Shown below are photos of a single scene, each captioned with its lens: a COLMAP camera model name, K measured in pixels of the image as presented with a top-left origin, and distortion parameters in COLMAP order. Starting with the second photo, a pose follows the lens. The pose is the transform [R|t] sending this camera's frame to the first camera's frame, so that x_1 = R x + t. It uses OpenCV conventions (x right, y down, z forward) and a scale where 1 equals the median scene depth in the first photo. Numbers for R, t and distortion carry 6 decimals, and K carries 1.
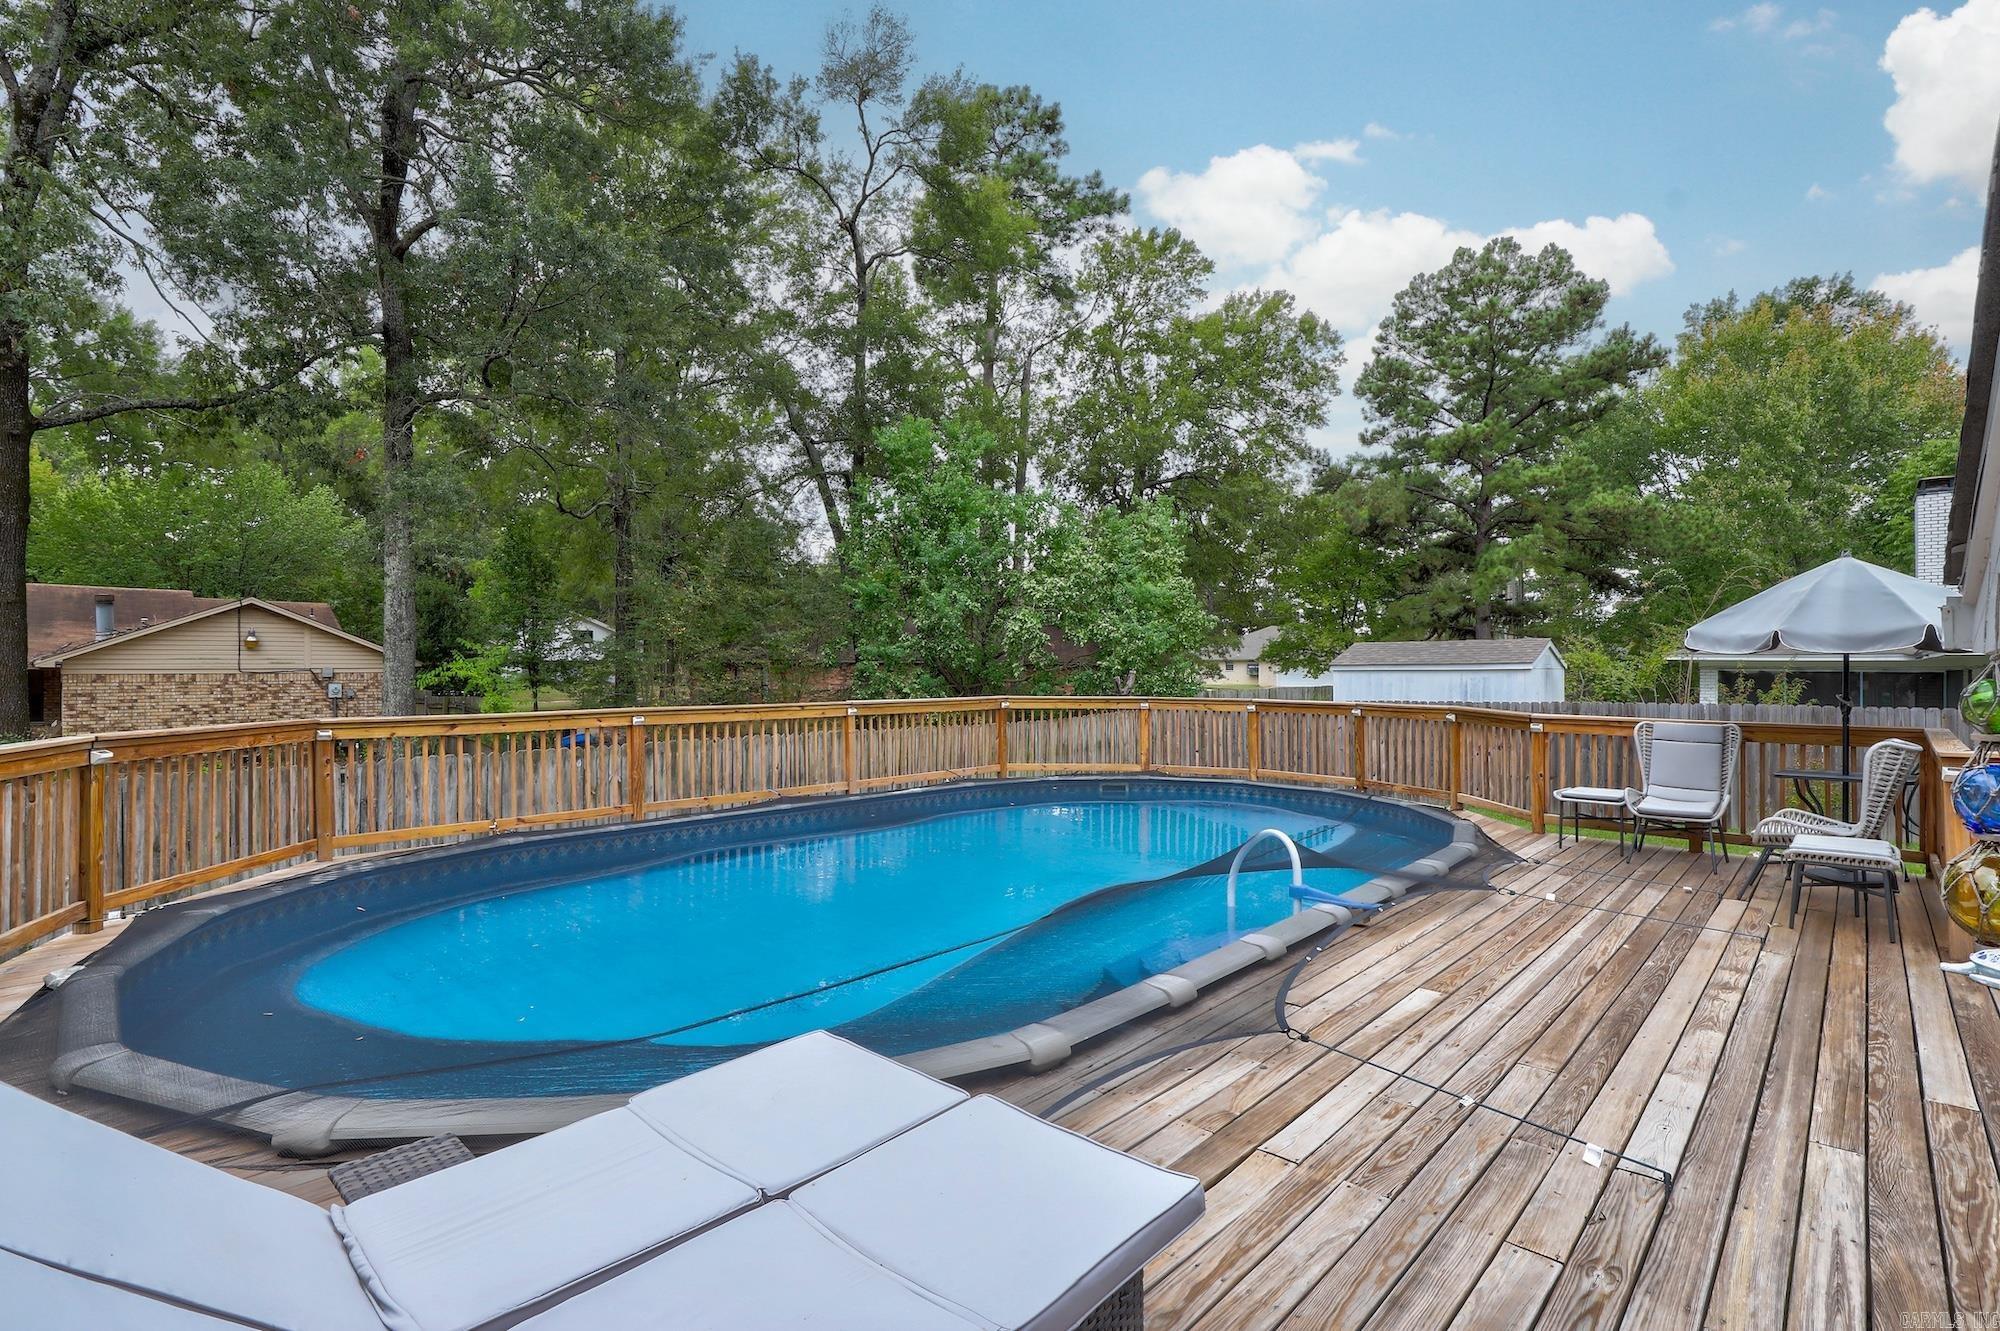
lens RADIAL K [[921.0, 0, 1011.4], [0, 921.0, 663.8], [0, 0, 1]] dist [-0.036618, 0.008195]
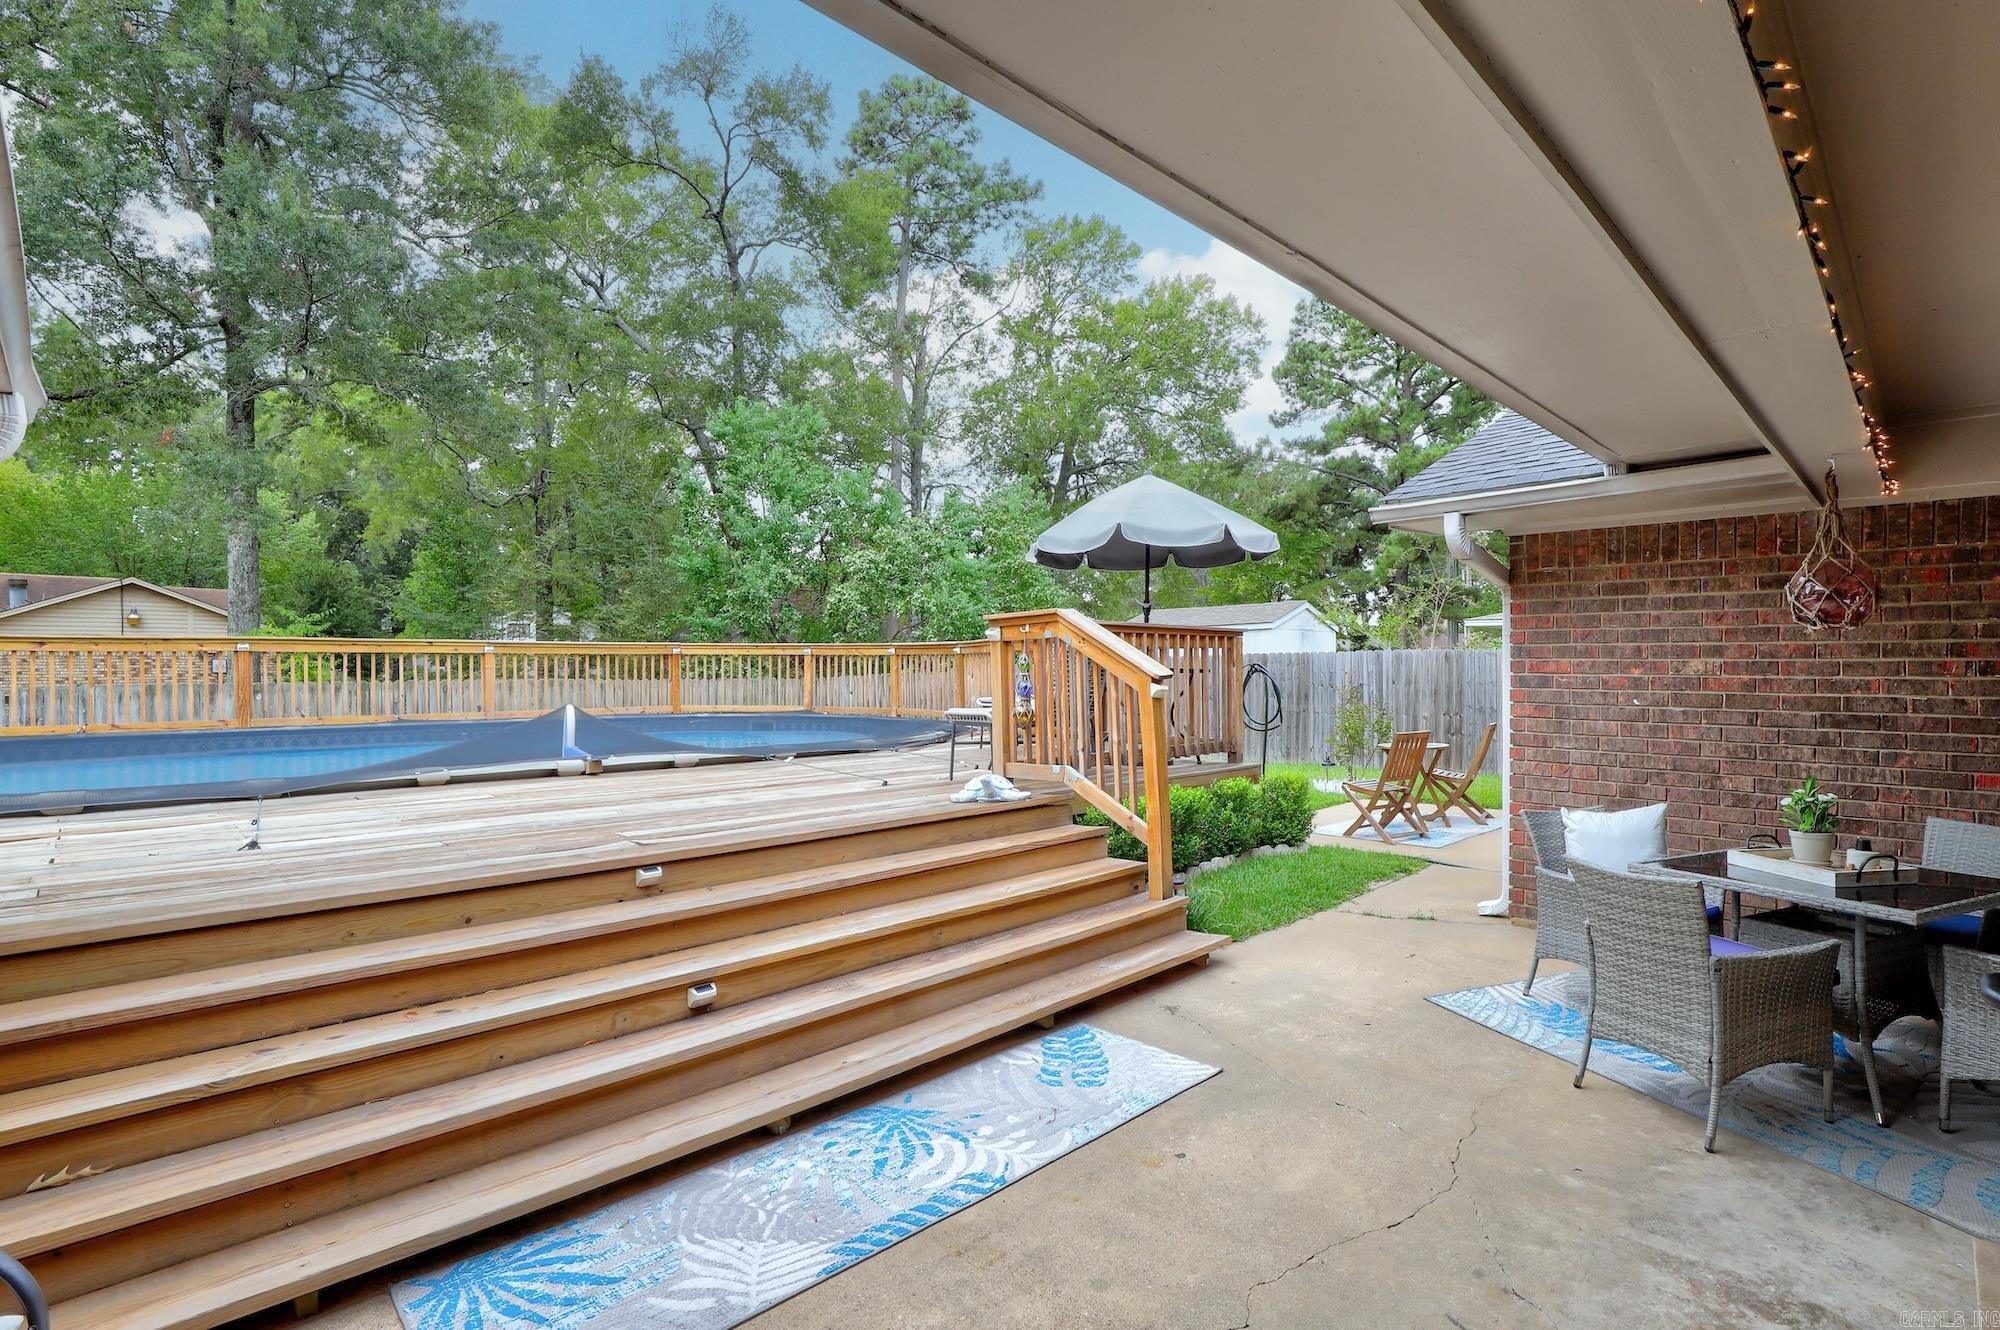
lens RADIAL K [[951.6, 0, 1035.8], [0, 951.6, 670.3], [0, 0, 1]] dist [-0.047953, 0.011026]
pose [[0.999683, -0.002550, -0.025038, 0.149183], [0.002589, 0.999995, 0.001538, 0.022275], [0.025034, -0.001602, 0.999685, -0.034464]]
